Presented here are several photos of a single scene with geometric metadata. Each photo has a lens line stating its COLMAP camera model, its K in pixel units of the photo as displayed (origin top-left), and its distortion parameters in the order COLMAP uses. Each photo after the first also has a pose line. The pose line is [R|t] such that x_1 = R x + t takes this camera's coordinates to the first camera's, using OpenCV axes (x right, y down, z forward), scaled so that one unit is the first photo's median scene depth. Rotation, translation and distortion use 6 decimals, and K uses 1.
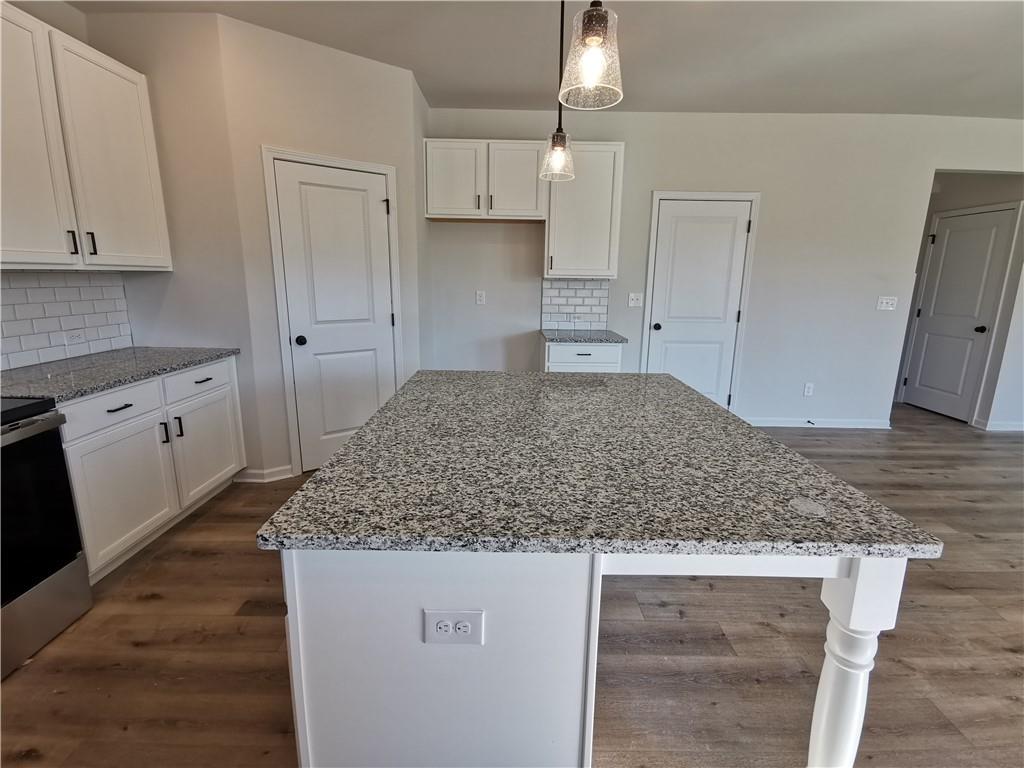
lens RADIAL K [[469.1, 0, 510.2], [0, 469.1, 377.4], [0, 0, 1]] dist [0.014555, -0.006758]
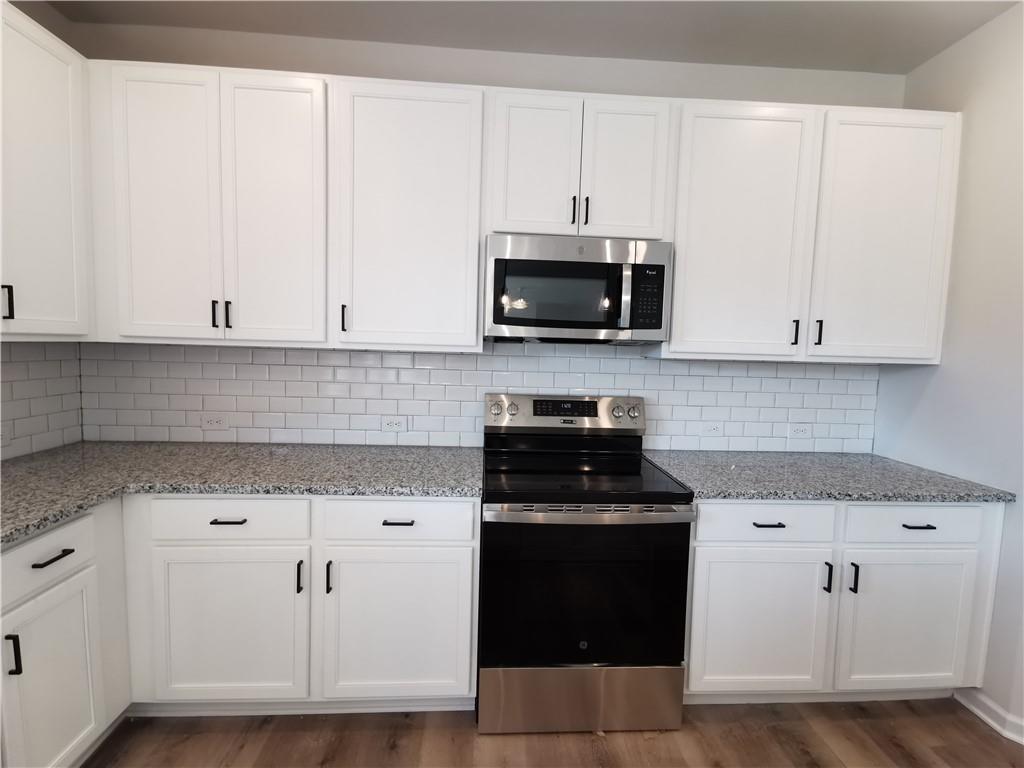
lens RADIAL K [[469.1, 0, 510.2], [0, 469.1, 382.8], [0, 0, 1]] dist [0.014555, -0.006758]
pose [[0.067778, 0.060524, -0.995863, -0.044140], [-0.234097, 0.971258, 0.043096, -0.087098], [0.969848, 0.230207, 0.079998, 0.361370]]
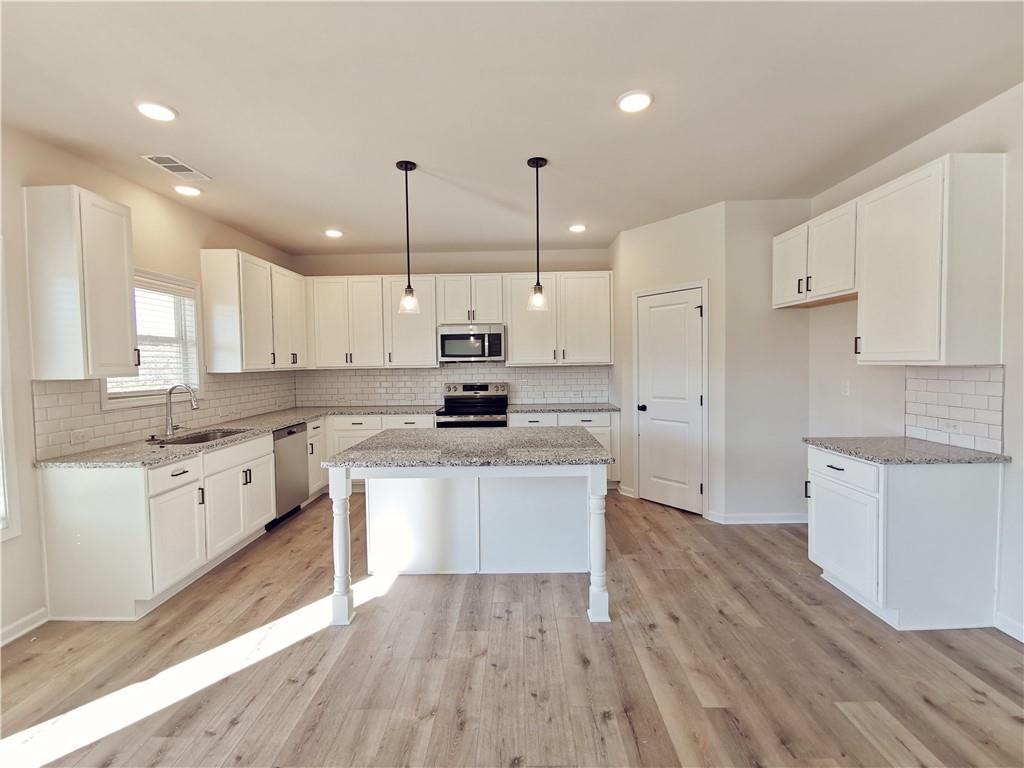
lens RADIAL K [[469.1, 0, 512.1], [0, 469.1, 381.3], [0, 0, 1]] dist [0.014555, -0.006758]
pose [[-0.012197, 0.026917, -0.999563, 1.307386], [-0.192534, 0.980869, 0.028763, -0.154654], [0.981214, 0.192801, -0.006781, 0.718590]]
